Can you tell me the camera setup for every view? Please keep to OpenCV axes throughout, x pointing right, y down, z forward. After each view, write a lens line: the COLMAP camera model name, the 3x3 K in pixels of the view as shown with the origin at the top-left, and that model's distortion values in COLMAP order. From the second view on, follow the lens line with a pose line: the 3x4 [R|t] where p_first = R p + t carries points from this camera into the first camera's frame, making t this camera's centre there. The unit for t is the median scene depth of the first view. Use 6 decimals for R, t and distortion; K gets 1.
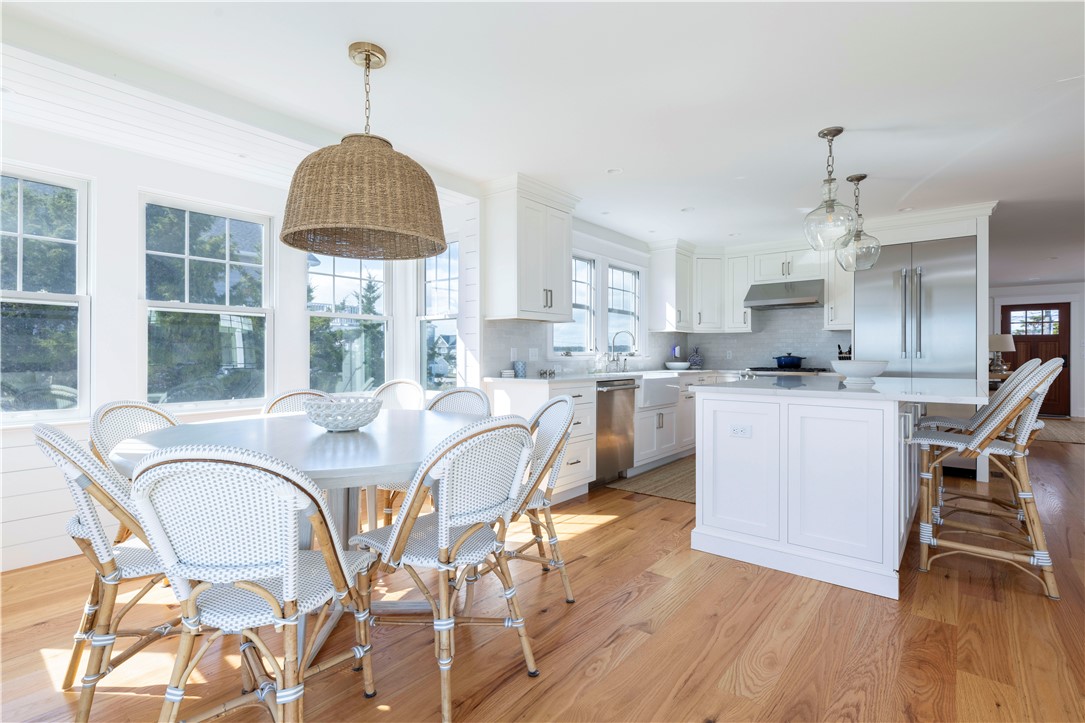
lens RADIAL K [[528.6, 0, 529.1], [0, 528.6, 356.4], [0, 0, 1]] dist [0.000446, 0.000764]
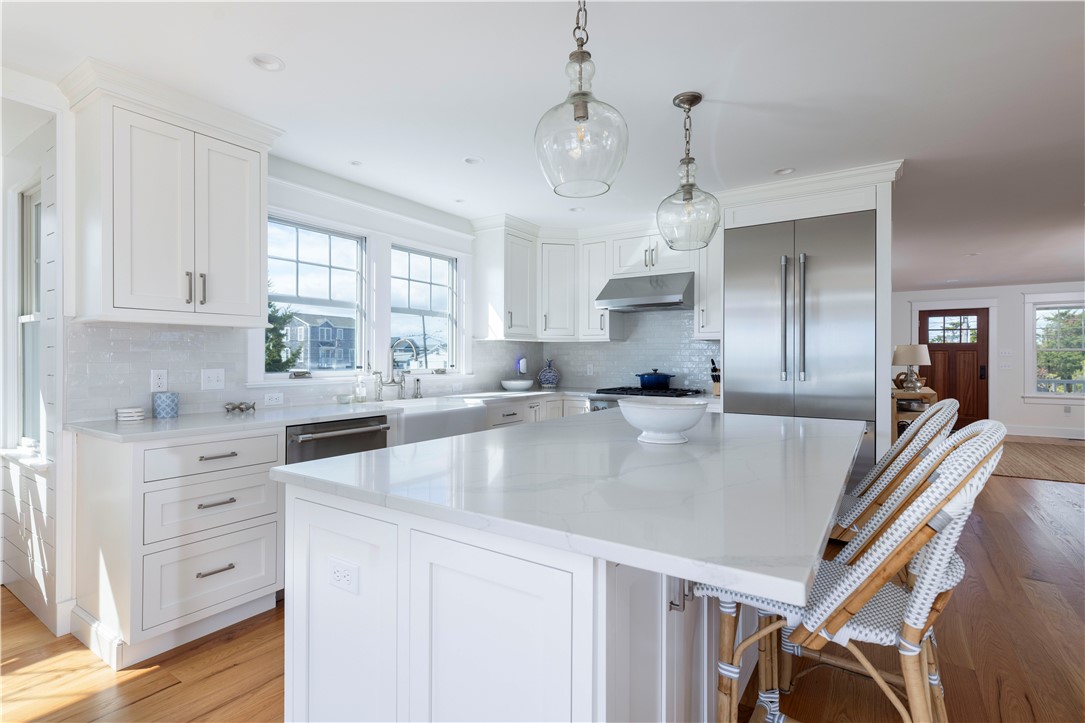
lens RADIAL K [[531.7, 0, 537.3], [0, 531.7, 361.0], [0, 0, 1]] dist [0.011008, -0.000136]
pose [[0.994871, 0.000617, 0.101146, 0.247853], [-0.001014, 0.999992, 0.003876, -0.021128], [-0.101143, -0.003959, 0.994864, 0.255507]]
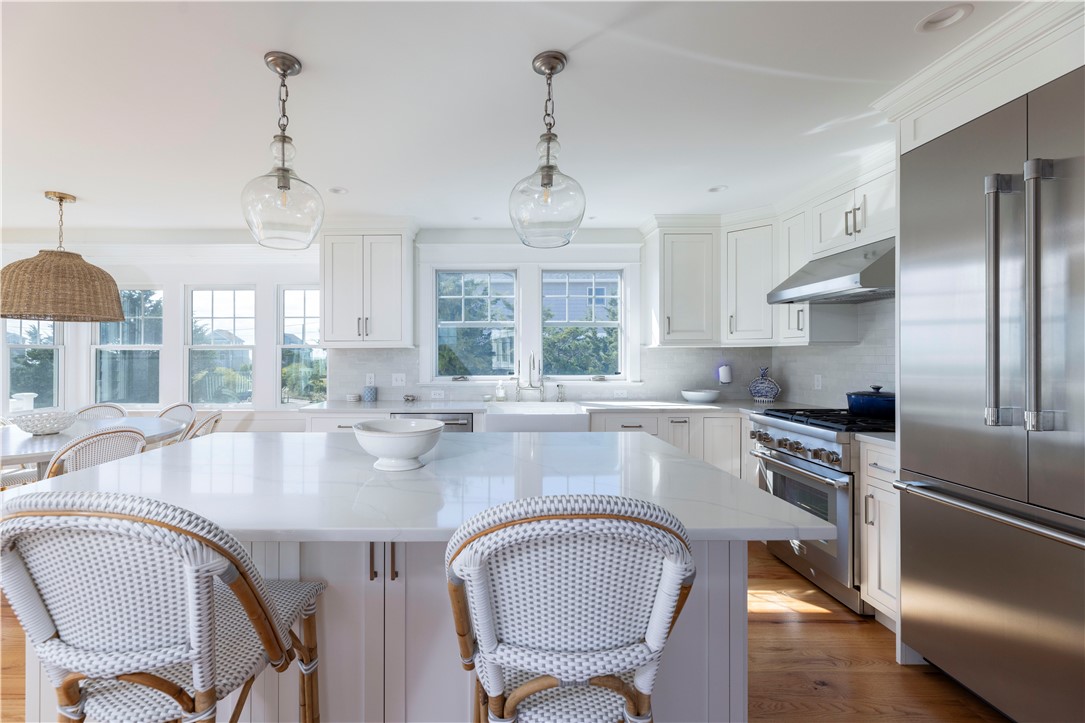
lens RADIAL K [[453.3, 0, 496.1], [0, 453.3, 357.0], [0, 0, 1]] dist [-0.000820, -0.000241]
pose [[0.642978, 0.001403, -0.765883, 0.596652], [0.003188, 0.999985, 0.004508, -0.038245], [0.765878, -0.005341, 0.642964, 0.450337]]
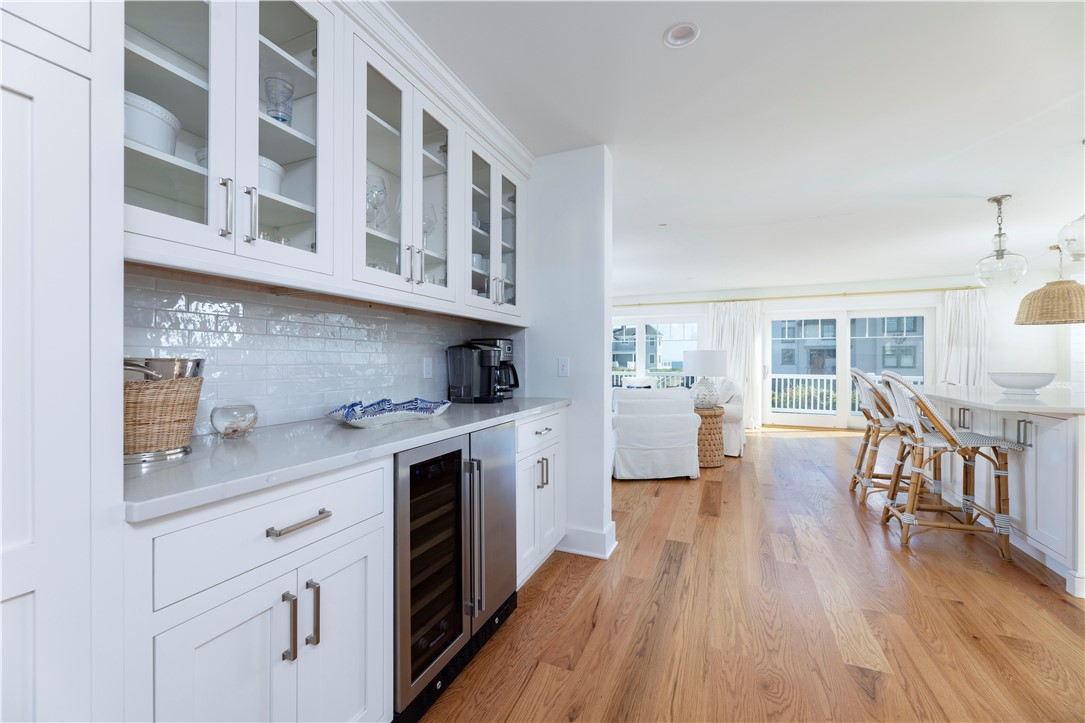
lens RADIAL K [[438.1, 0, 542.5], [0, 438.1, 361.5], [0, 0, 1]] dist [0.015735, -0.000153]
pose [[-0.956363, 0.003439, -0.292161, 1.021501], [0.003515, 0.999994, 0.000265, -0.013316], [0.292160, -0.000773, -0.956369, 0.903001]]
